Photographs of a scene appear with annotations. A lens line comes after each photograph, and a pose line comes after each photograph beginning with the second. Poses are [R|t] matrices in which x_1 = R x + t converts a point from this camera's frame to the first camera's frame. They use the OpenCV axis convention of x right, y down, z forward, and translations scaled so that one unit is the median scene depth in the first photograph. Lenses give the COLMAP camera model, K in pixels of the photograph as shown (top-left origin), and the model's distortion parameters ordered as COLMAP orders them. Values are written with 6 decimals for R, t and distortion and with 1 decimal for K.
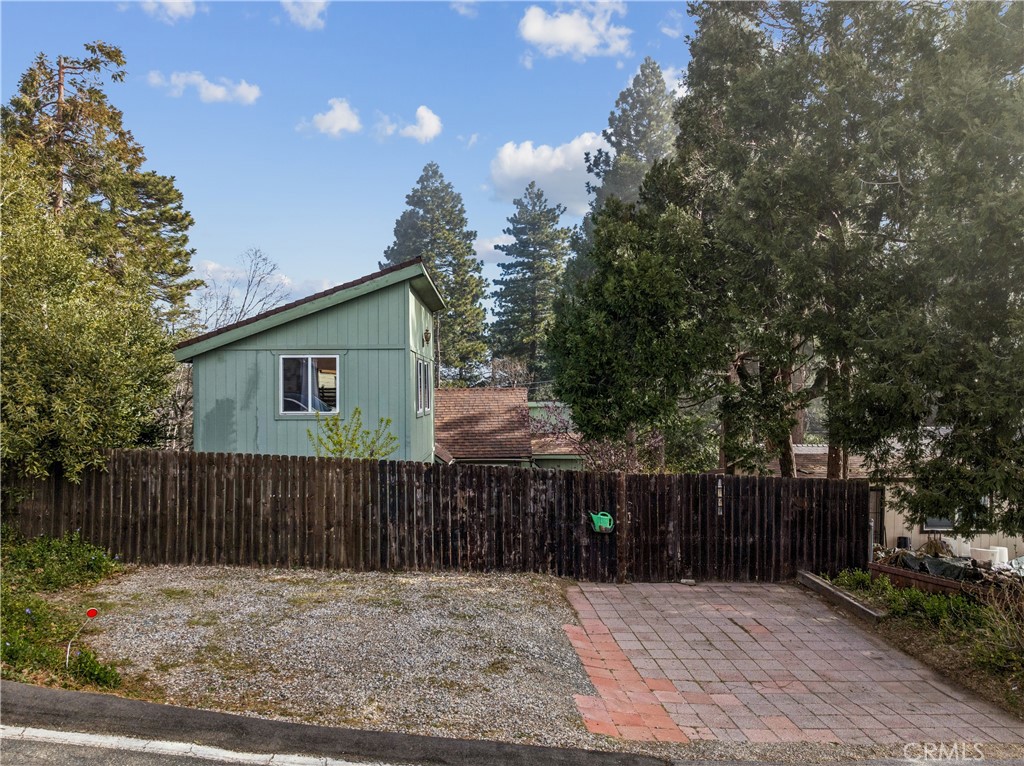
lens RADIAL K [[736.7, 0, 512.5], [0, 736.7, 380.9], [0, 0, 1]] dist [-0.035974, 0.021390]
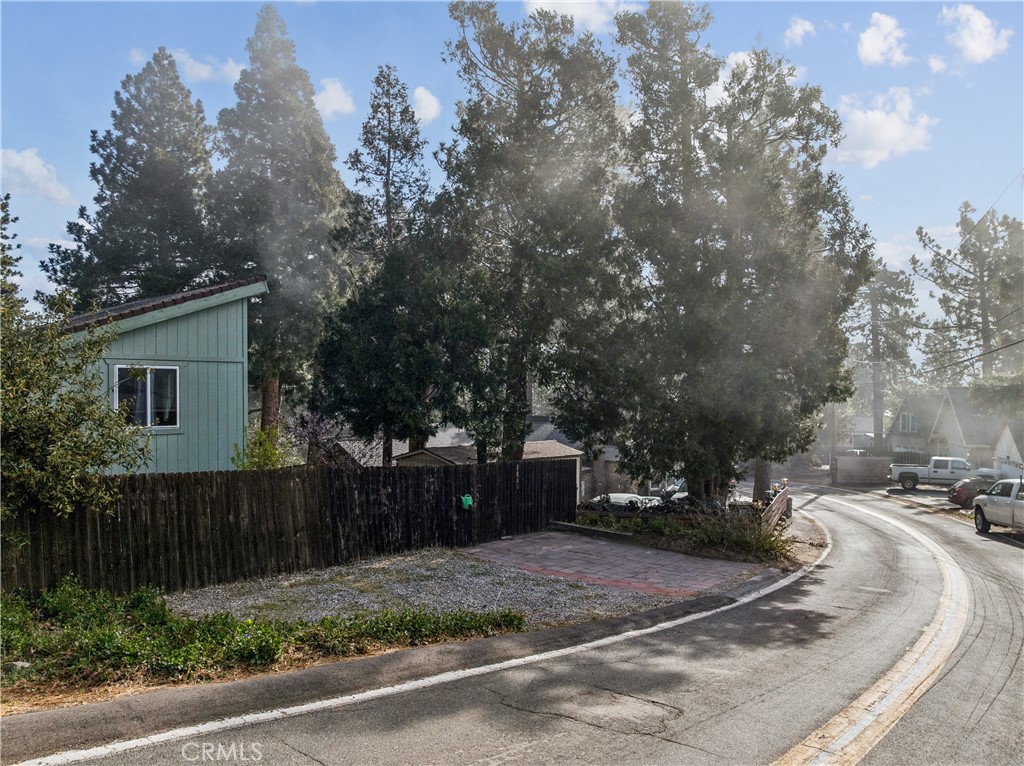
lens RADIAL K [[736.7, 0, 514.3], [0, 736.7, 388.9], [0, 0, 1]] dist [-0.035974, 0.021390]
pose [[0.667471, 0.005718, 0.744614, -0.830988], [-0.015228, 0.999866, 0.005973, -0.023431], [-0.744480, -0.015326, 0.667469, 0.046127]]
